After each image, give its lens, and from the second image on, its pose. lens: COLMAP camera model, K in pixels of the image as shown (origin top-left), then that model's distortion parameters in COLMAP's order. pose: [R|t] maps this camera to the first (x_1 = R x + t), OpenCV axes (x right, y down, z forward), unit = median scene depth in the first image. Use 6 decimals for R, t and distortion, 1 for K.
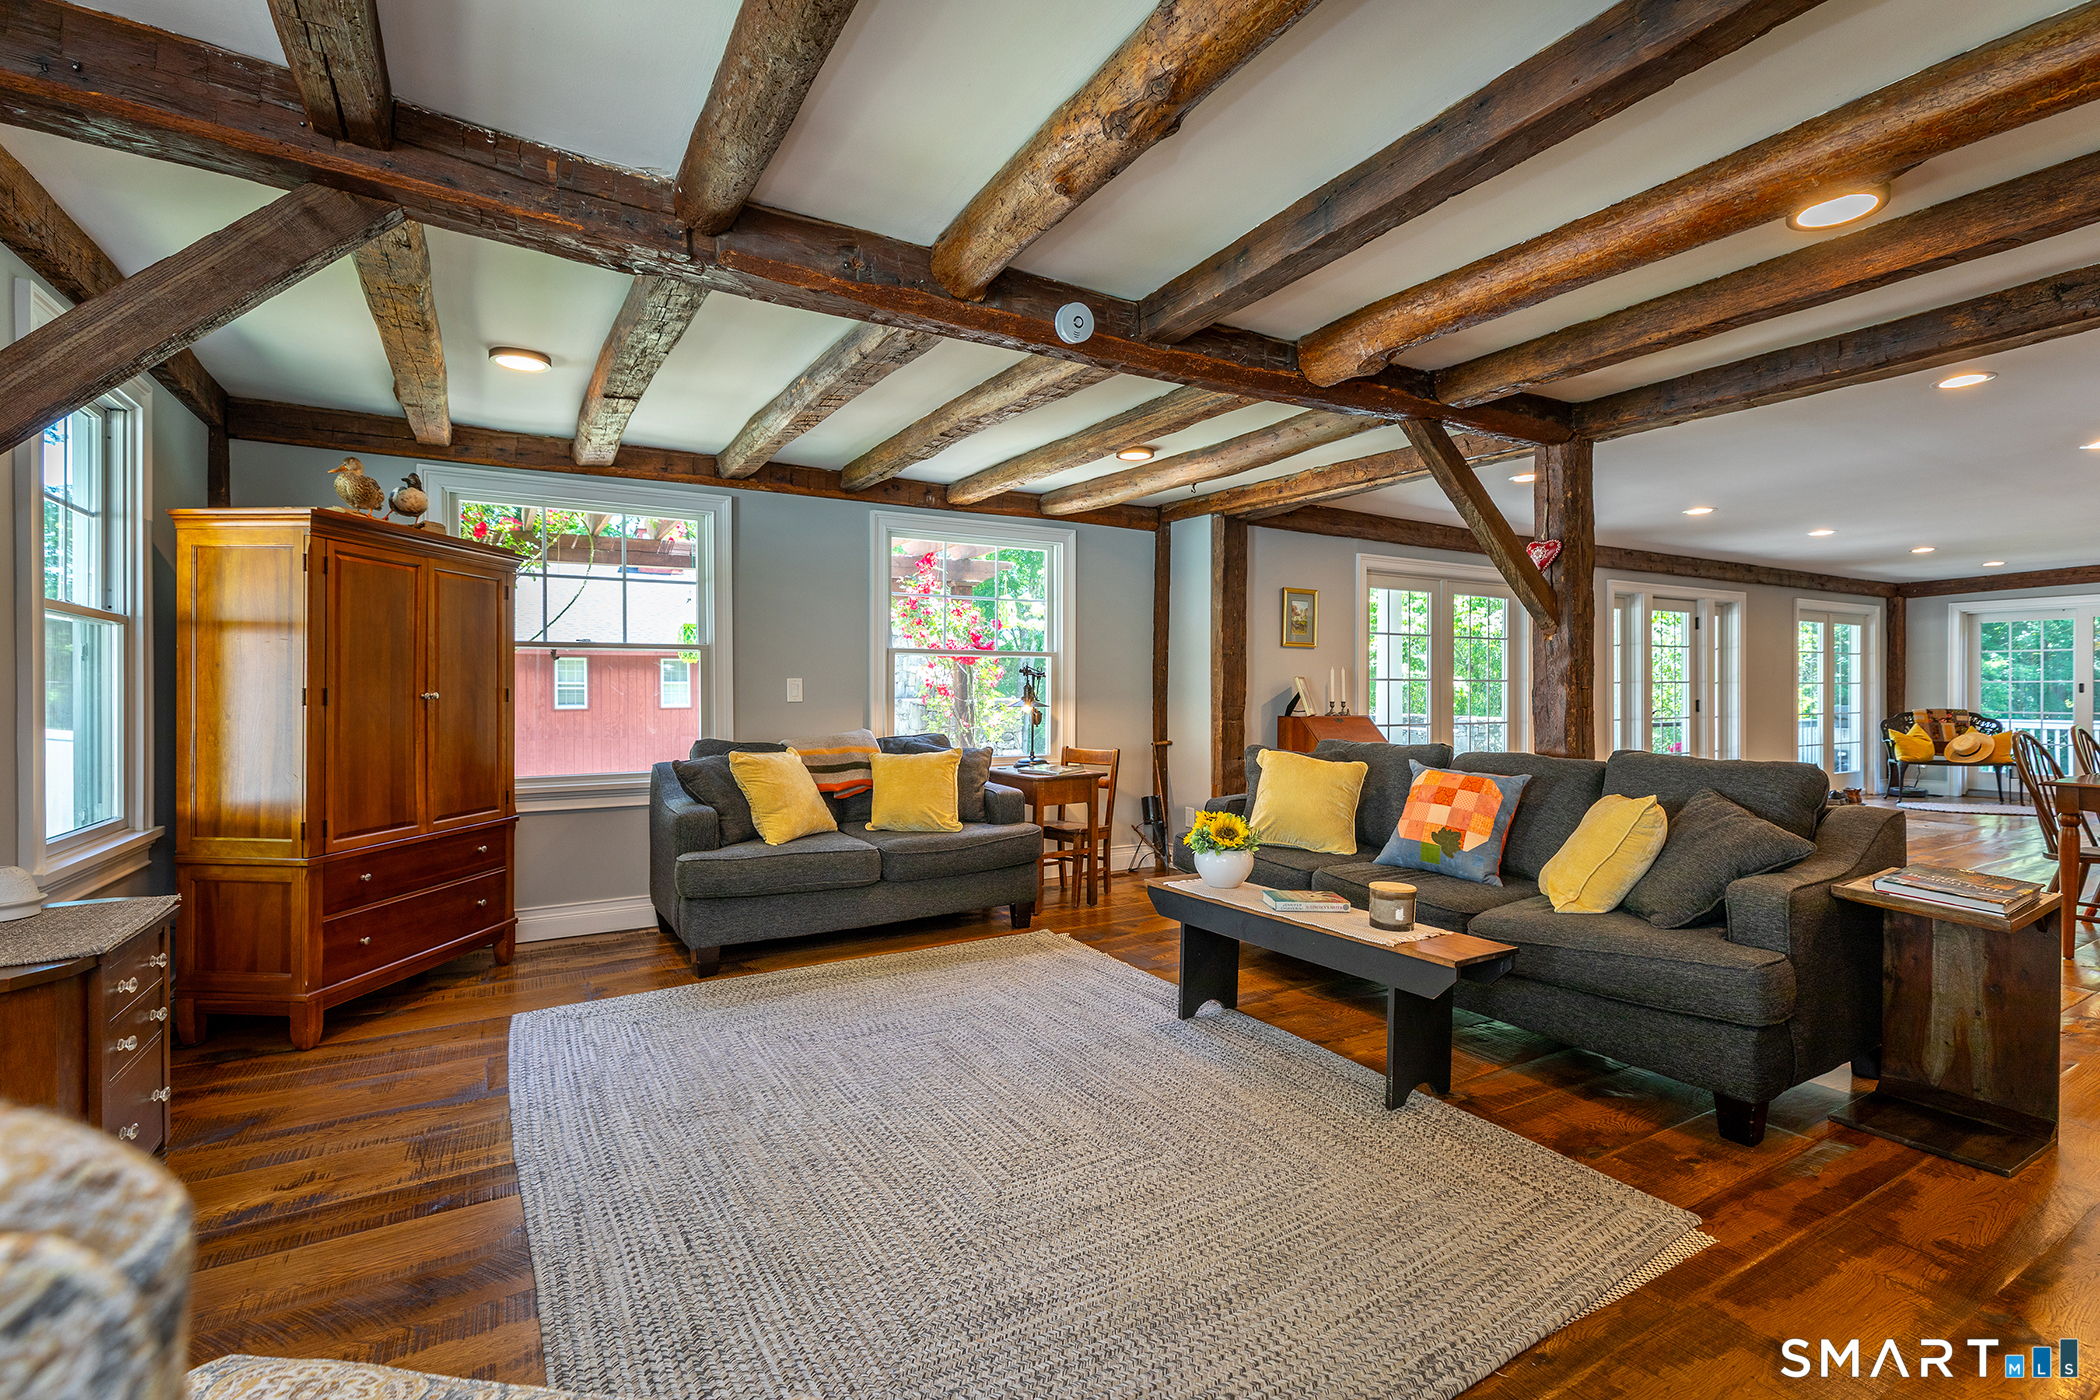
lens RADIAL K [[938.9, 0, 1057.5], [0, 938.9, 691.7], [0, 0, 1]] dist [0.011722, -0.001303]
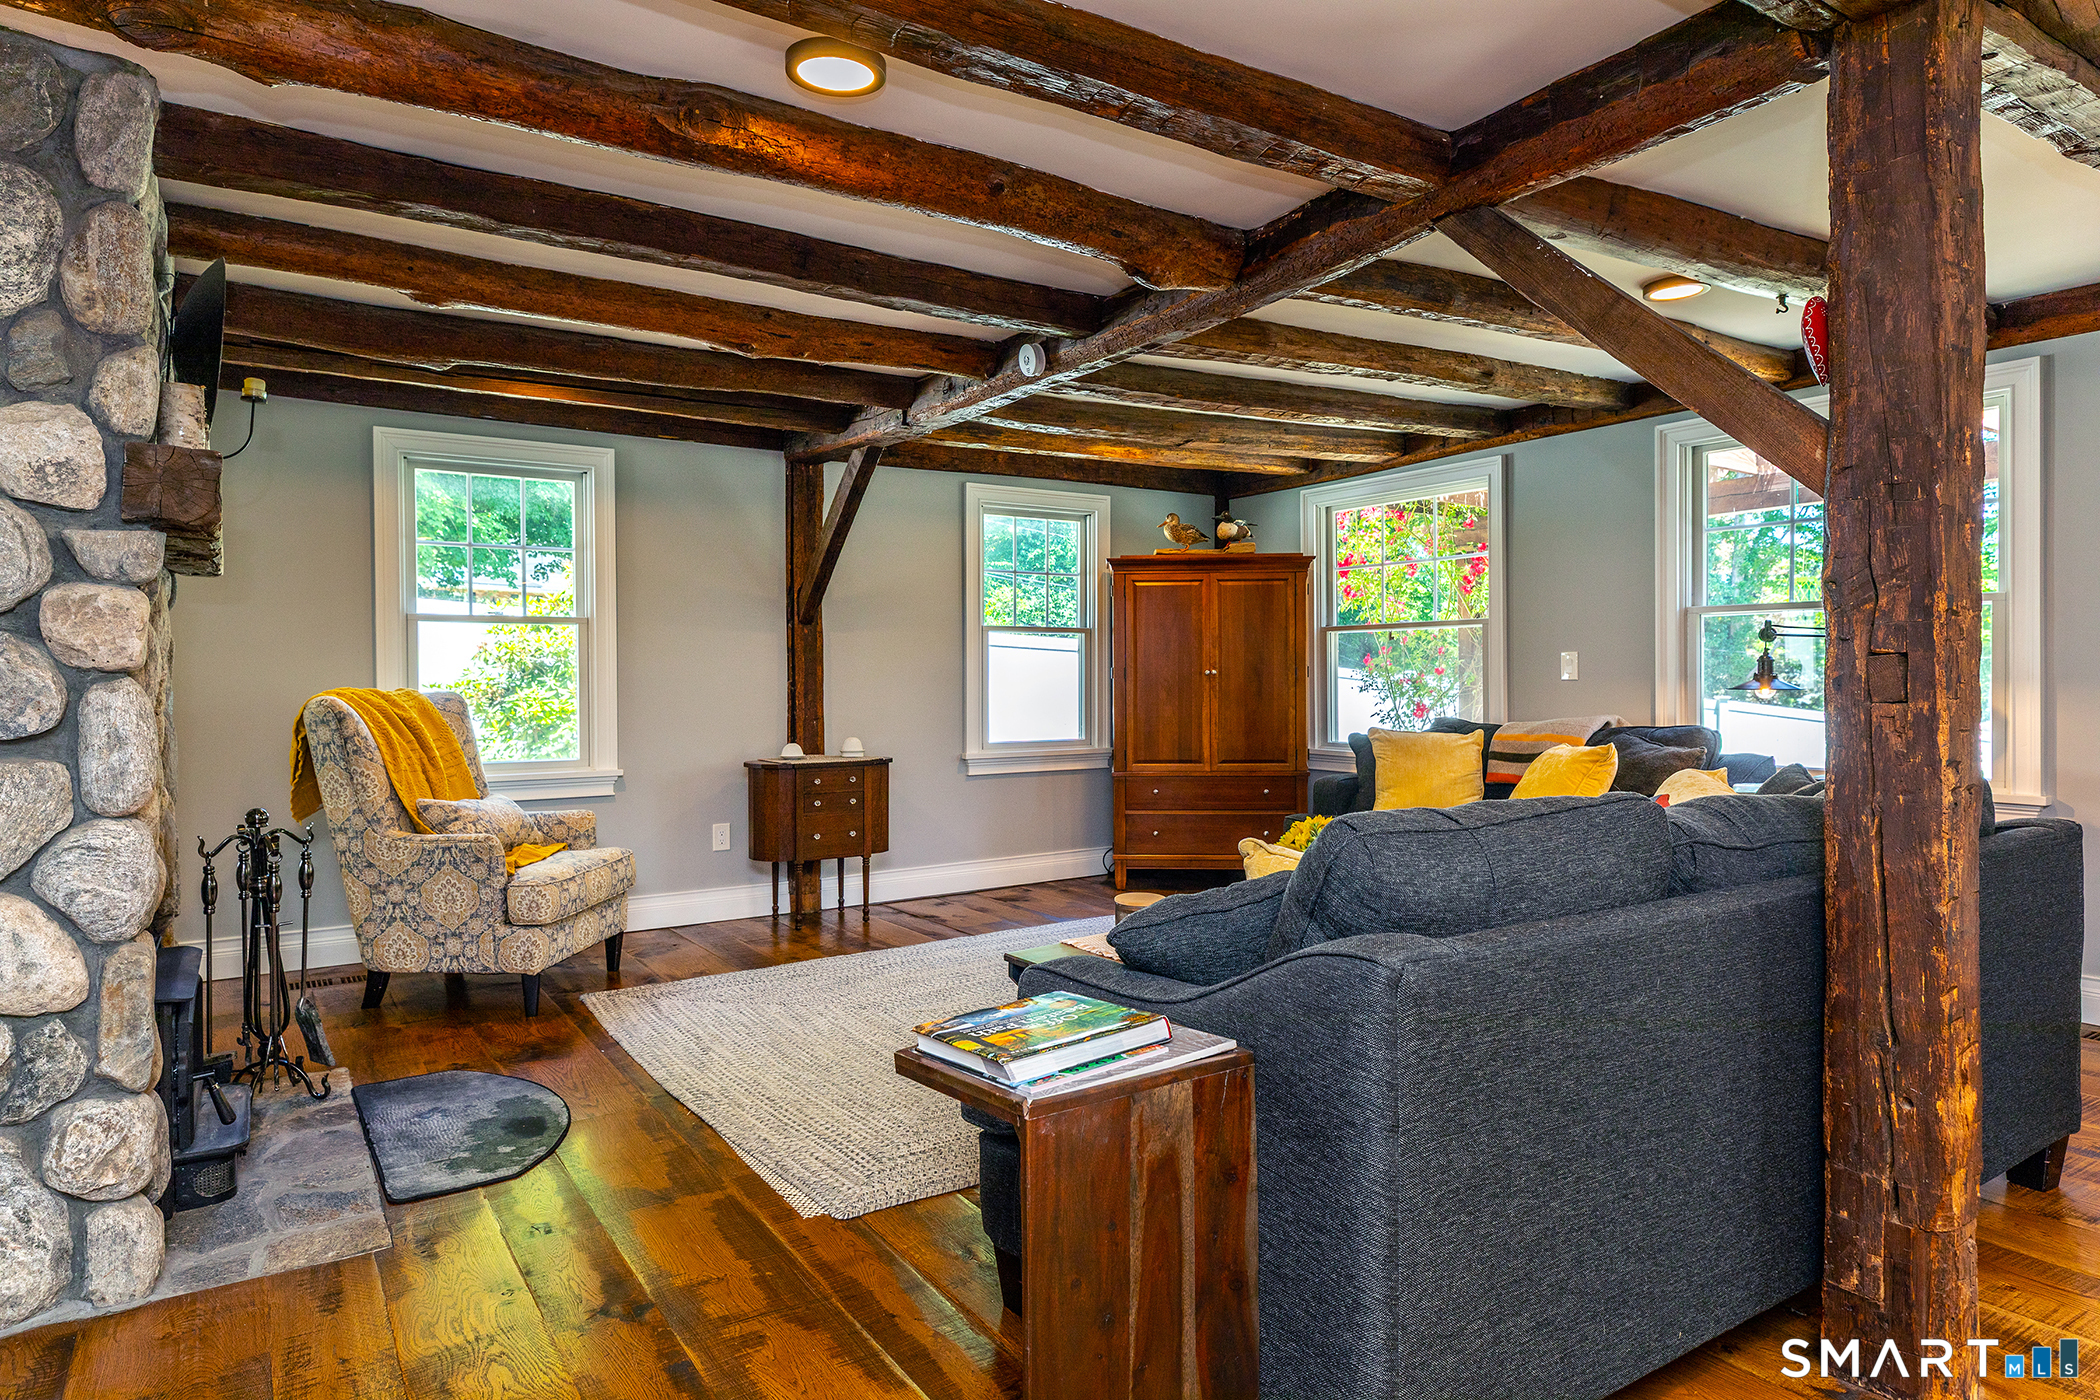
lens RADIAL K [[1234.4, 0, 1059.3], [0, 1234.4, 687.8], [0, 0, 1]] dist [0.016697, -0.008447]
pose [[0.053716, 0.006983, -0.998532, 1.930504], [-0.004474, 0.999967, 0.006753, 0.027556], [0.998546, 0.004105, 0.053745, 1.164859]]
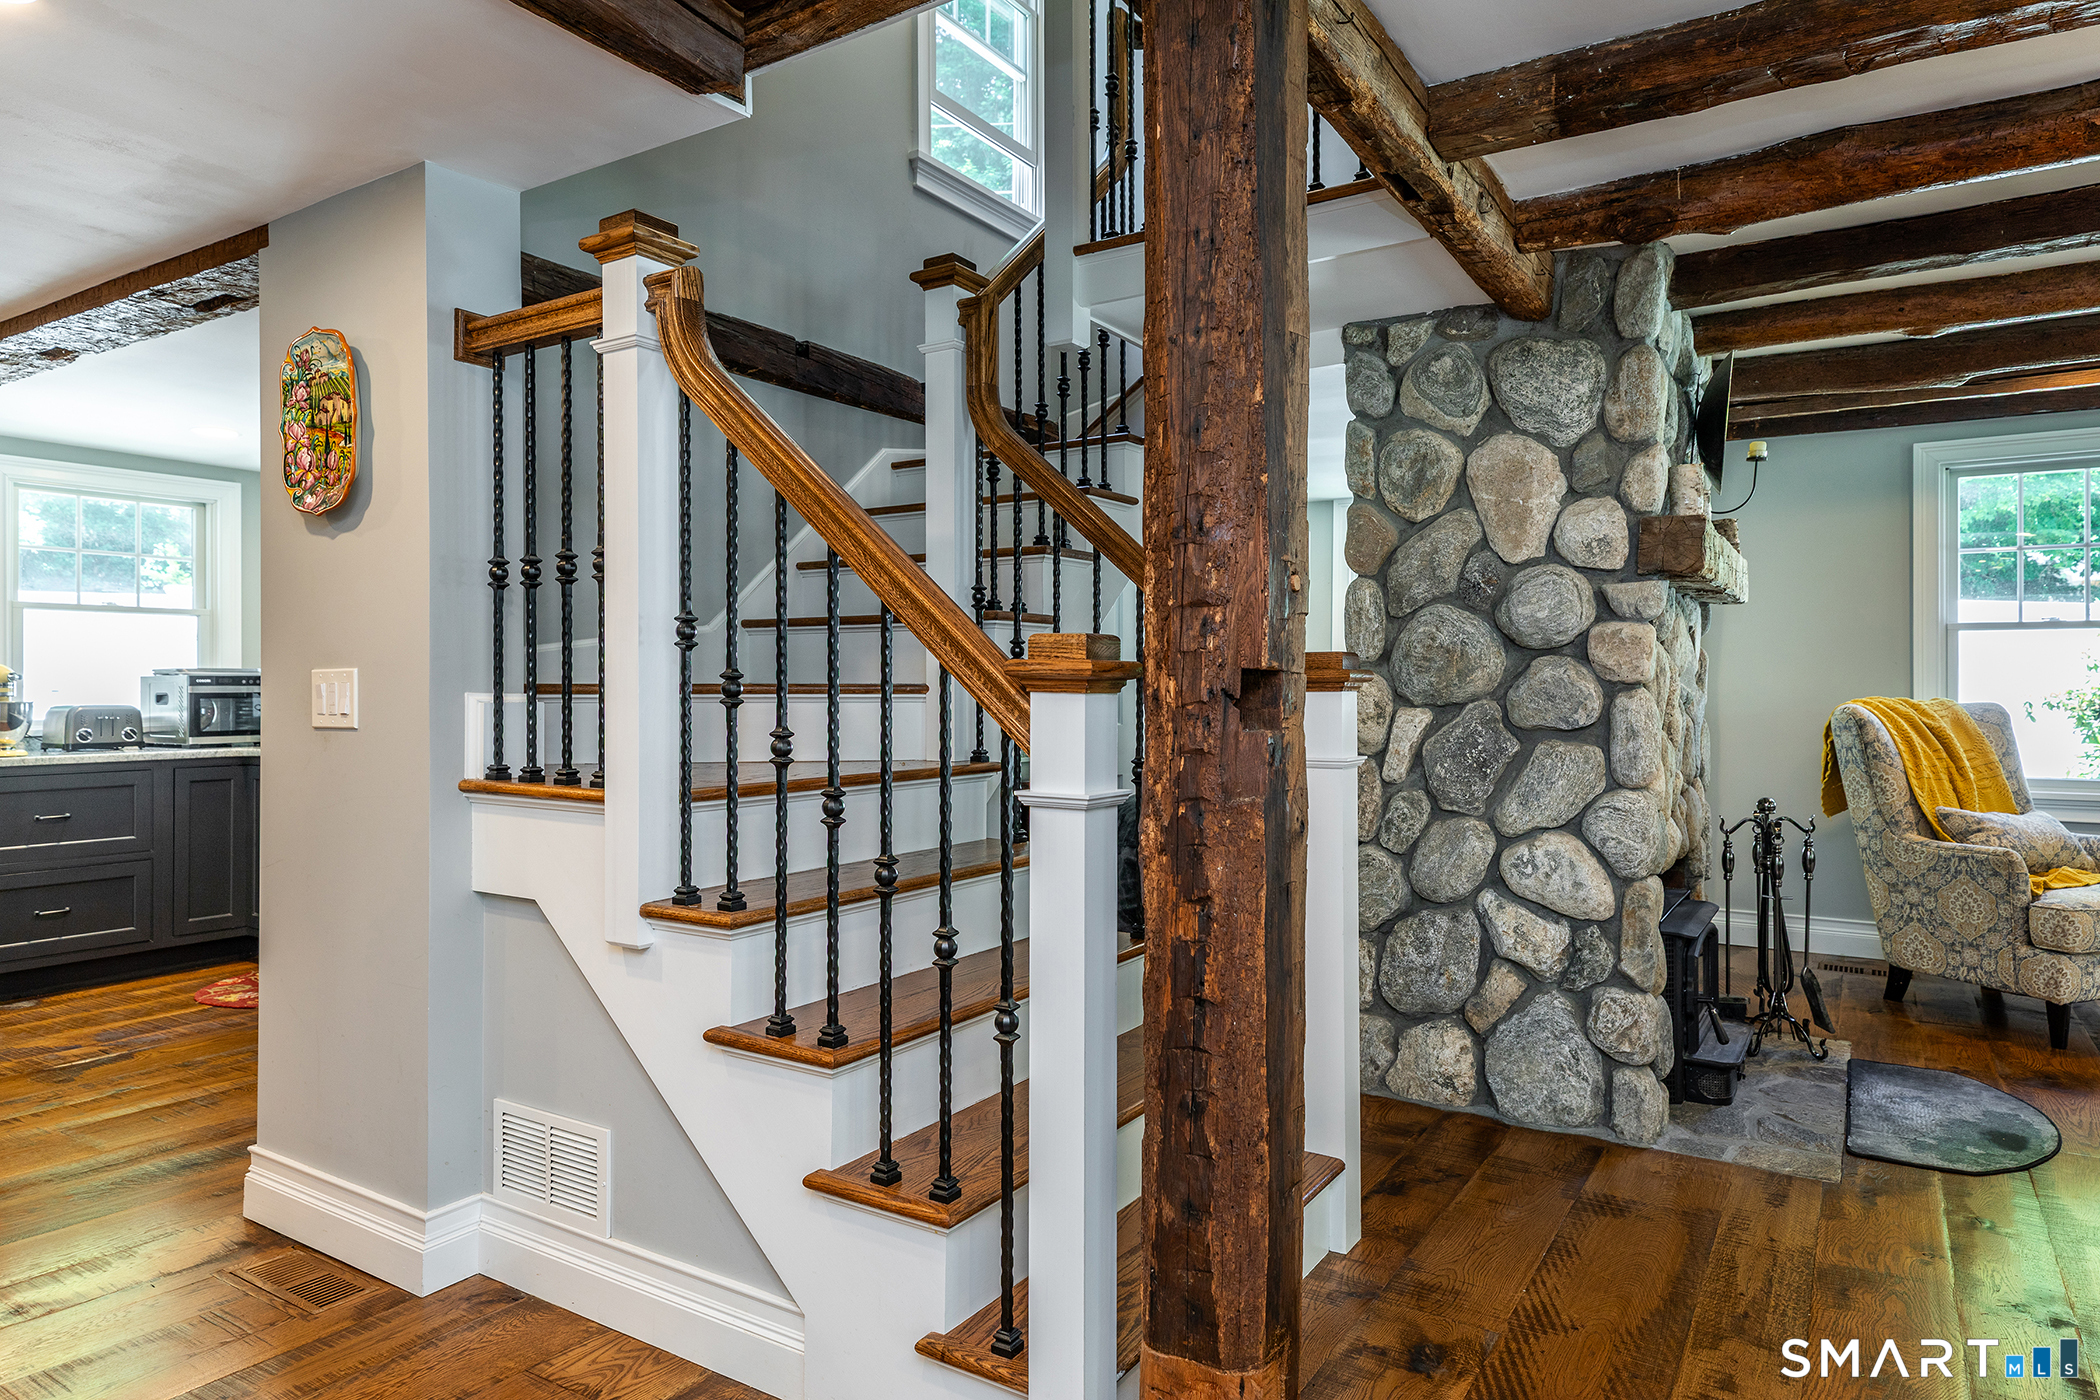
lens RADIAL K [[1234.4, 0, 1051.3], [0, 1234.4, 696.9], [0, 0, 1]] dist [0.016697, -0.008447]
pose [[-0.897107, 0.001020, -0.441811, 2.125644], [-0.006830, 0.999846, 0.016177, 0.019991], [0.441760, 0.017530, -0.896962, 1.477703]]
